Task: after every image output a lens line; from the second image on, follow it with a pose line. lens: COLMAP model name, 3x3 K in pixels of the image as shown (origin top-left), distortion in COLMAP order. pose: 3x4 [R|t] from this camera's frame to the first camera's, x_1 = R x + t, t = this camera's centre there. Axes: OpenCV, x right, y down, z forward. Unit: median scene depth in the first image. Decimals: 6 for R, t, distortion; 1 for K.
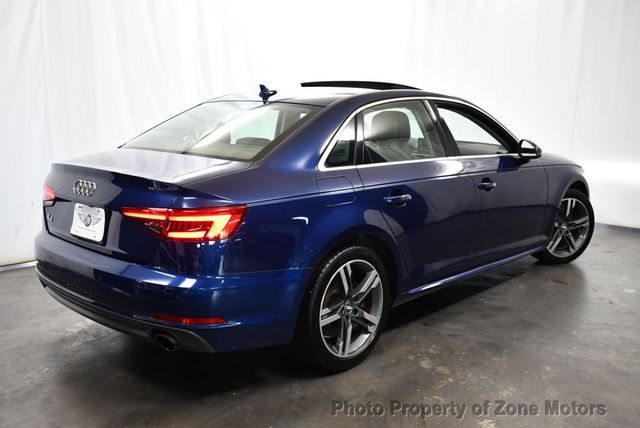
lens RADIAL K [[644.7, 0, 319.9], [0, 644.7, 213.1], [0, 0, 1]] dist [-0.098254, 0.000000]
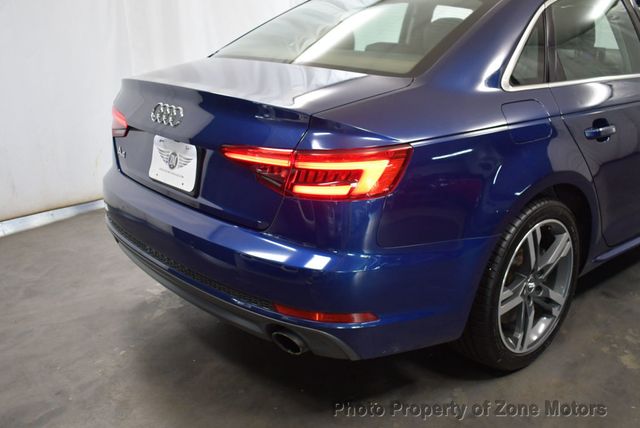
lens RADIAL K [[644.7, 0, 319.6], [0, 644.7, 215.9], [0, 0, 1]] dist [-0.098254, 0.000000]
pose [[0.993399, 0.022375, -0.112511, -0.114024], [-0.006308, 0.989964, 0.141180, -0.028686], [0.114540, -0.139538, 0.983570, 0.291985]]
